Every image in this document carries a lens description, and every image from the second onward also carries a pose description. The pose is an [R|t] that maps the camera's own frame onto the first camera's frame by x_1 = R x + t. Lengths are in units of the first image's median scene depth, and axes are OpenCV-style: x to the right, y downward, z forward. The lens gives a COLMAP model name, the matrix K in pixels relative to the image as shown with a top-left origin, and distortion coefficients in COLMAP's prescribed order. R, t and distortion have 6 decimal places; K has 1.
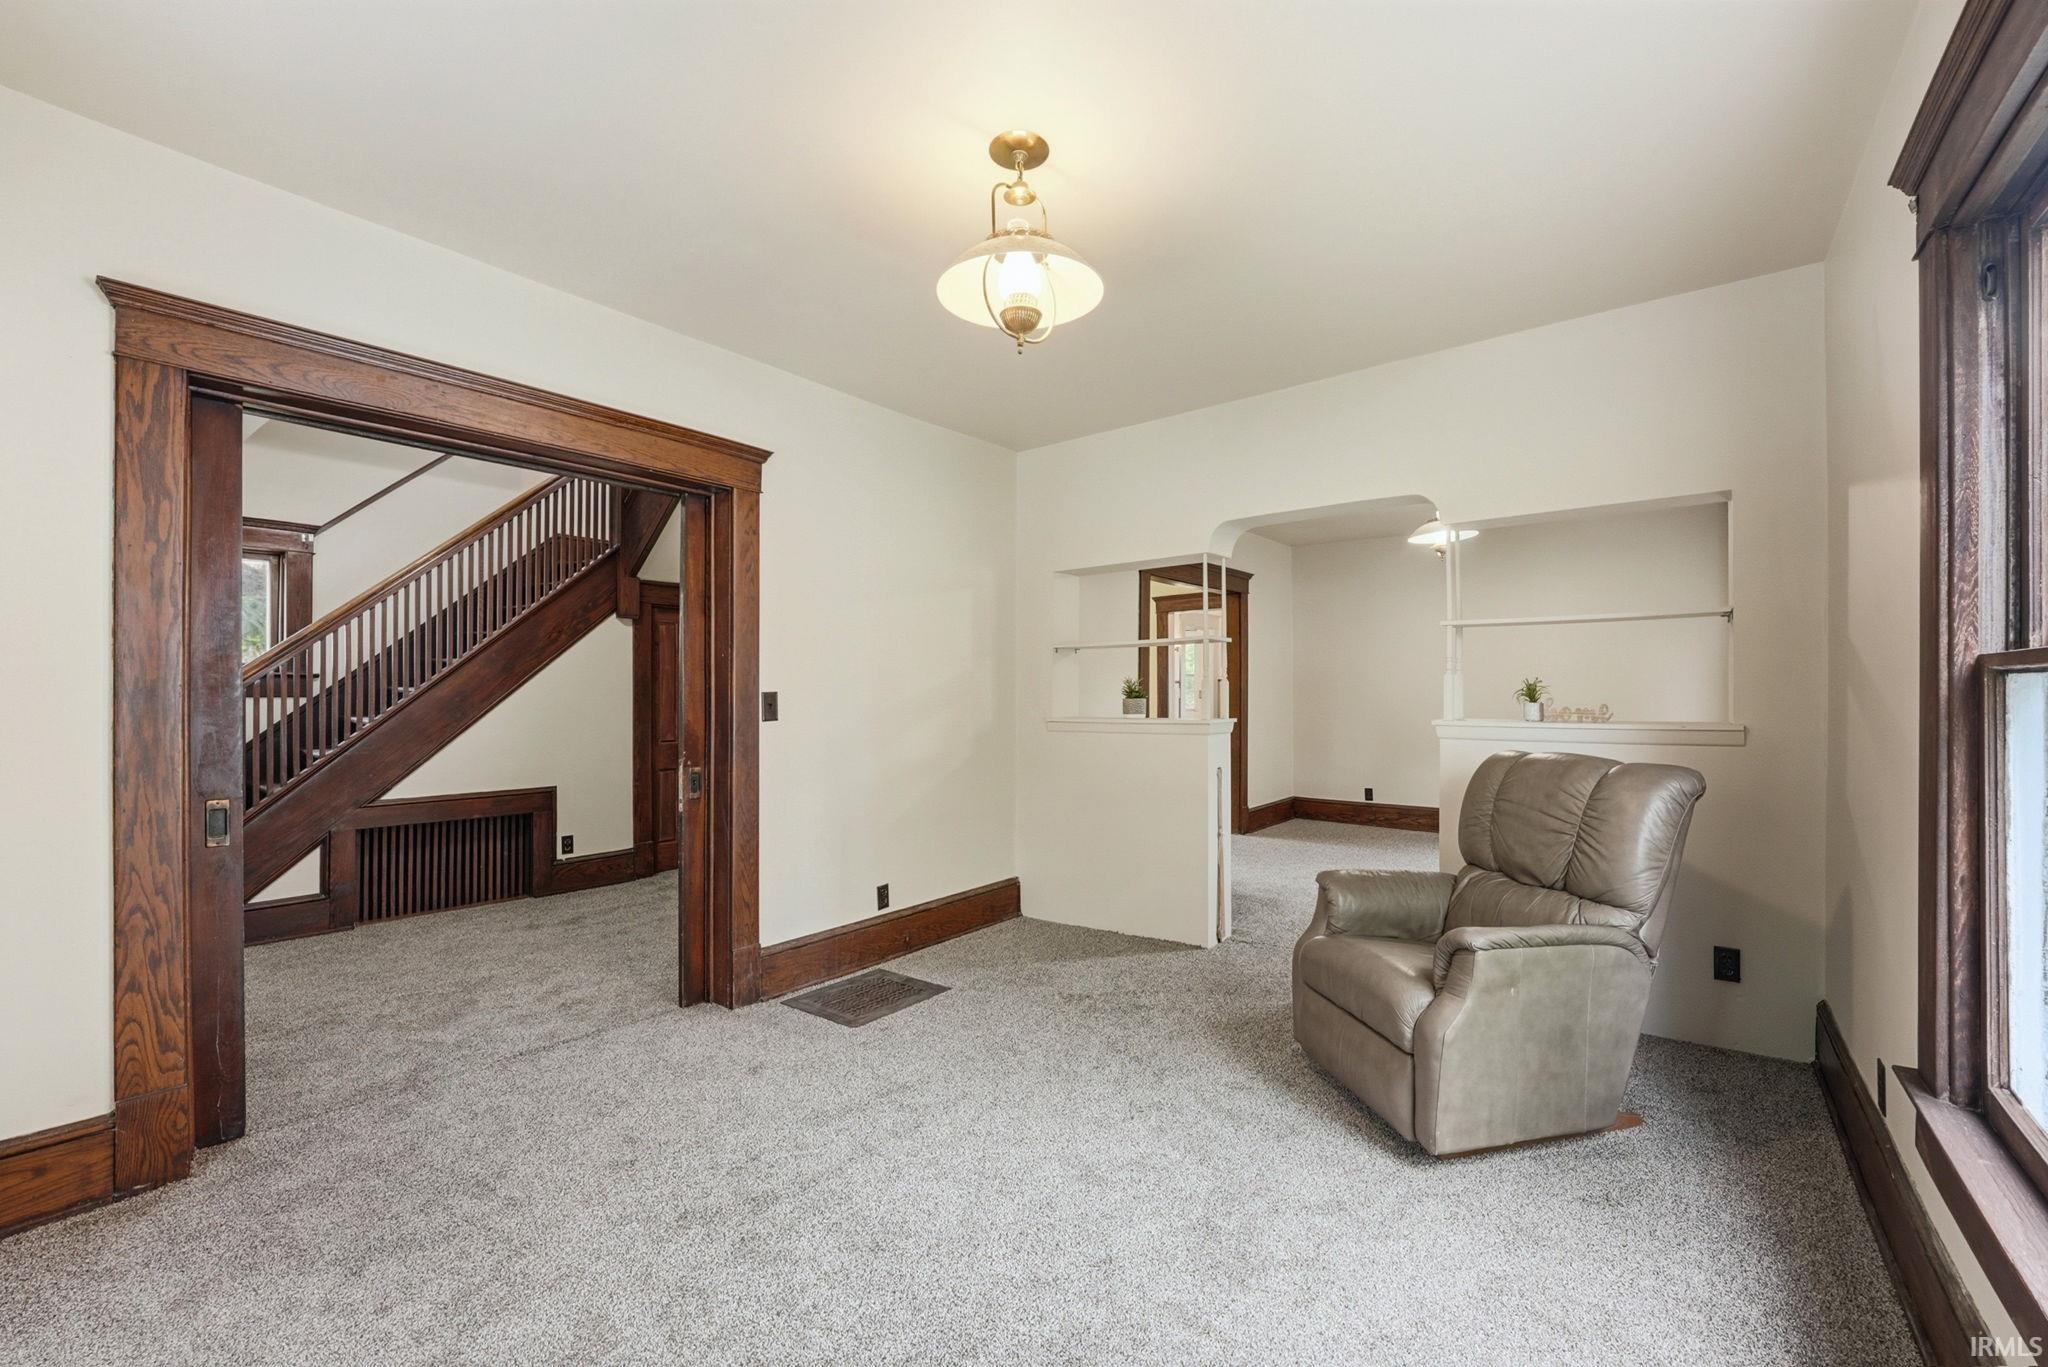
lens RADIAL K [[859.6, 0, 1027.7], [0, 859.6, 681.6], [0, 0, 1]] dist [-0.017955, 0.000566]
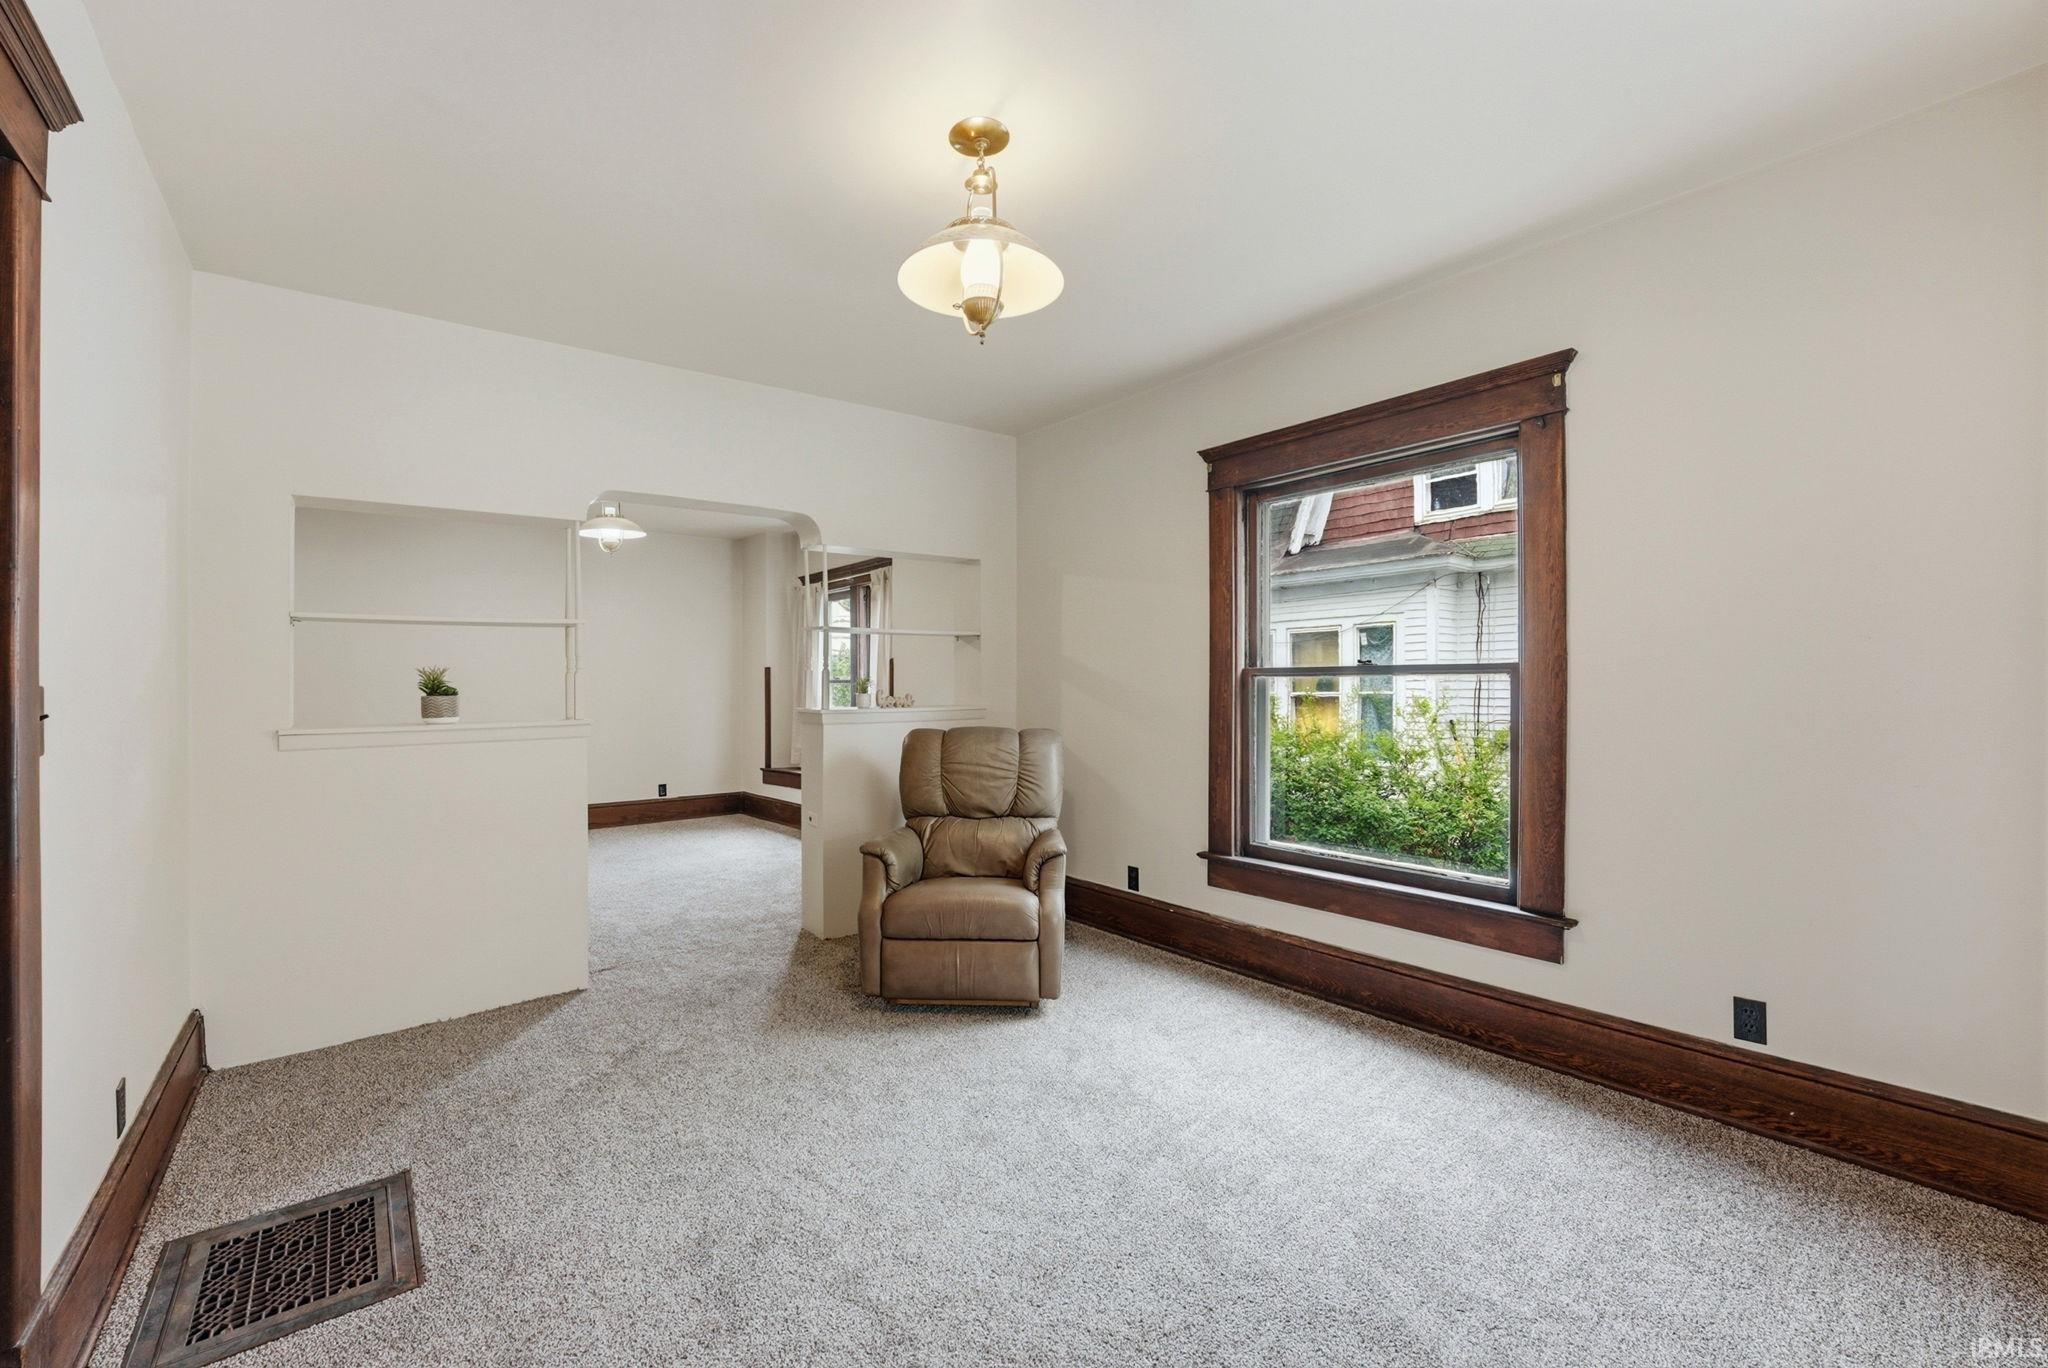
lens RADIAL K [[859.6, 0, 1027.7], [0, 859.6, 682.1], [0, 0, 1]] dist [-0.017955, 0.000566]
pose [[0.207280, 0.008548, 0.978244, -0.865766], [-0.006925, 0.999950, -0.007270, 0.018585], [-0.978257, -0.005268, 0.207328, 0.657772]]
